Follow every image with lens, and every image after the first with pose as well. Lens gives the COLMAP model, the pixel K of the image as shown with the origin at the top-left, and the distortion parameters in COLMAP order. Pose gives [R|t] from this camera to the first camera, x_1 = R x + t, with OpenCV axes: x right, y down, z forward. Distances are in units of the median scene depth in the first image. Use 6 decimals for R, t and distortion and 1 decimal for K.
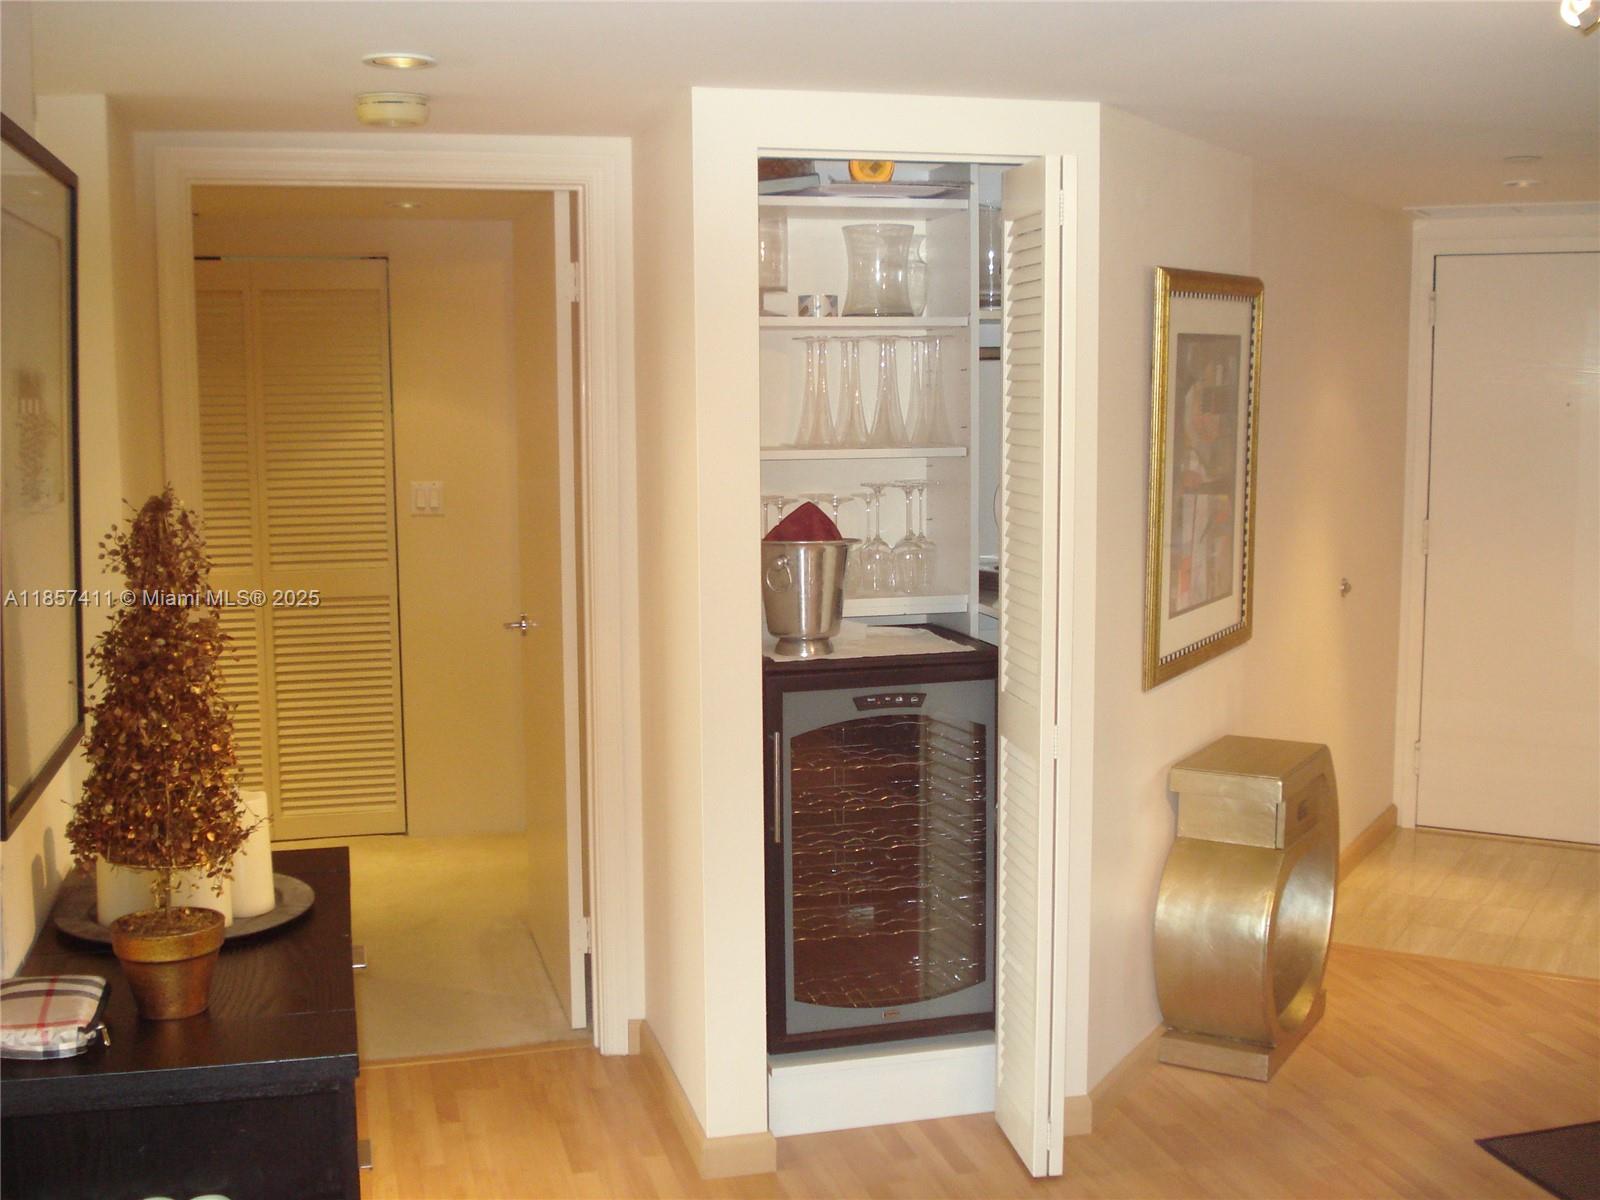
lens RADIAL K [[1749.5, 0, 804.6], [0, 1749.5, 603.4], [0, 0, 1]] dist [-0.086711, -0.050003]
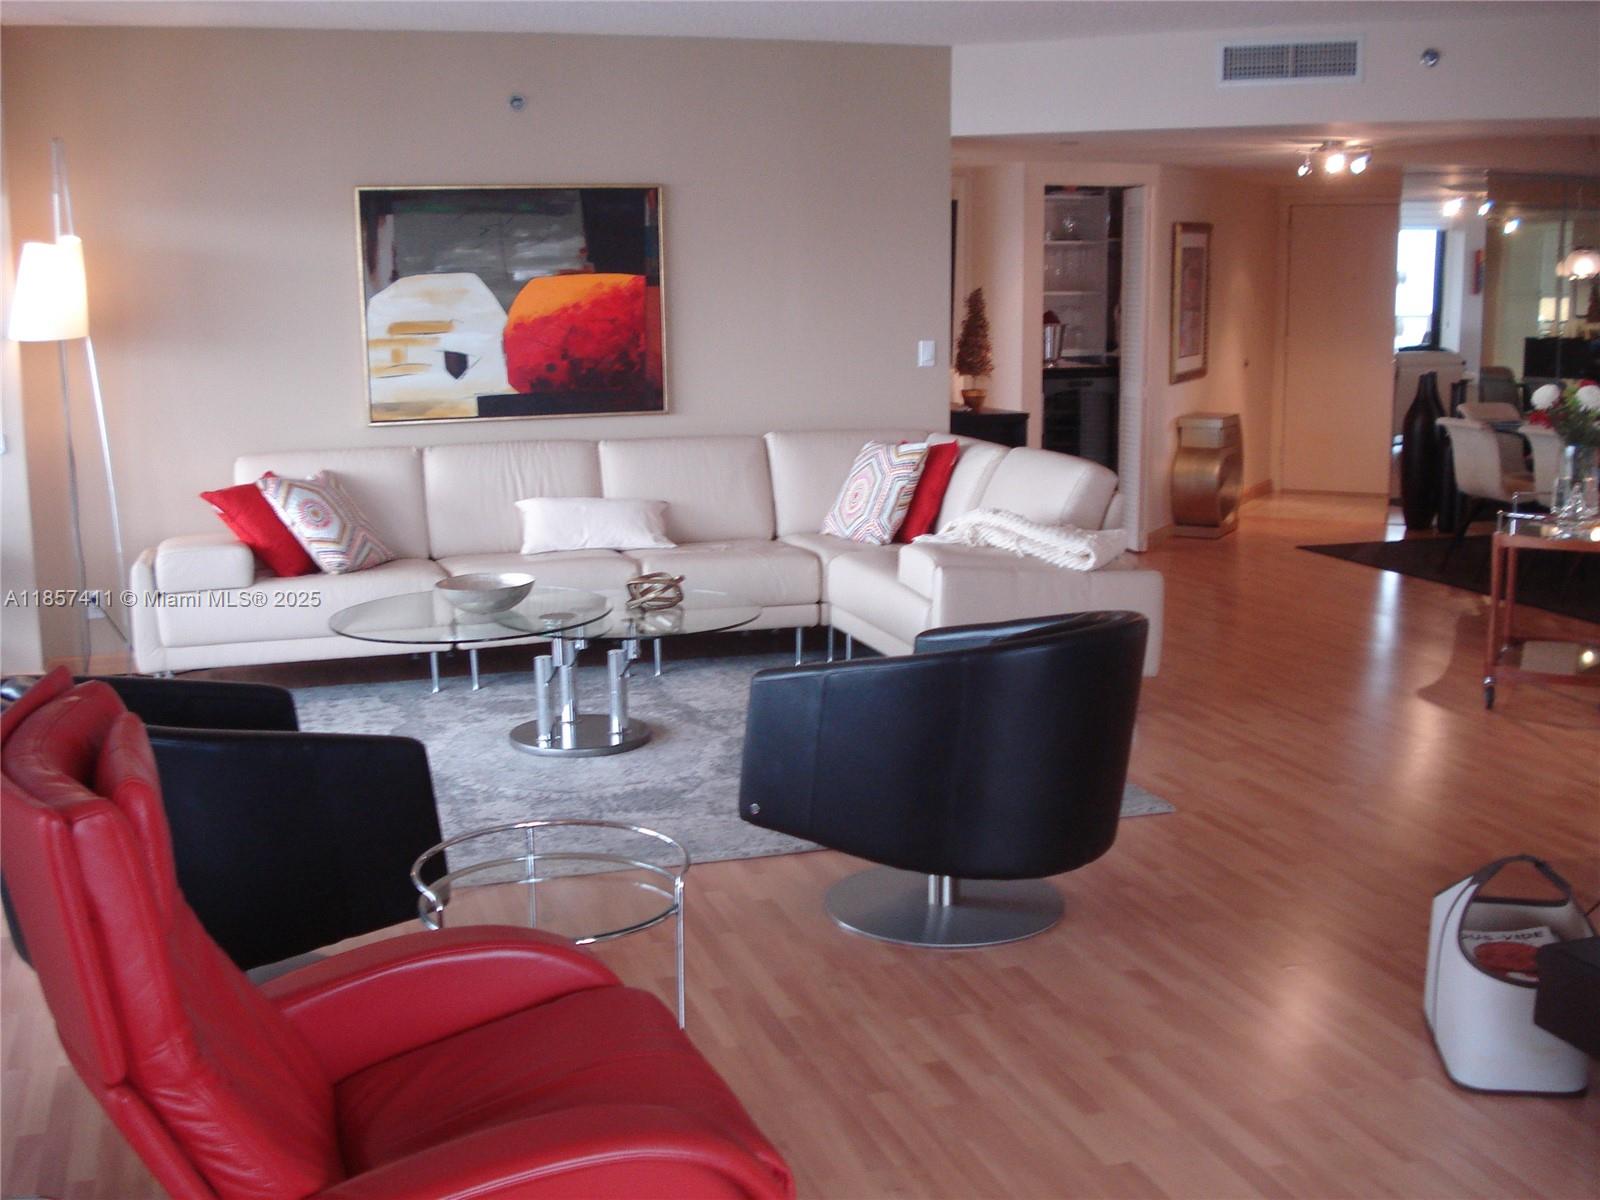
lens RADIAL K [[1749.5, 0, 804.6], [0, 1749.5, 603.4], [0, 0, 1]] dist [-0.086711, -0.050003]
pose [[0.998683, -0.009639, 0.050396, -0.471979], [0.006405, 0.997933, 0.063941, 0.200722], [-0.050908, -0.063534, 0.996680, -1.548439]]
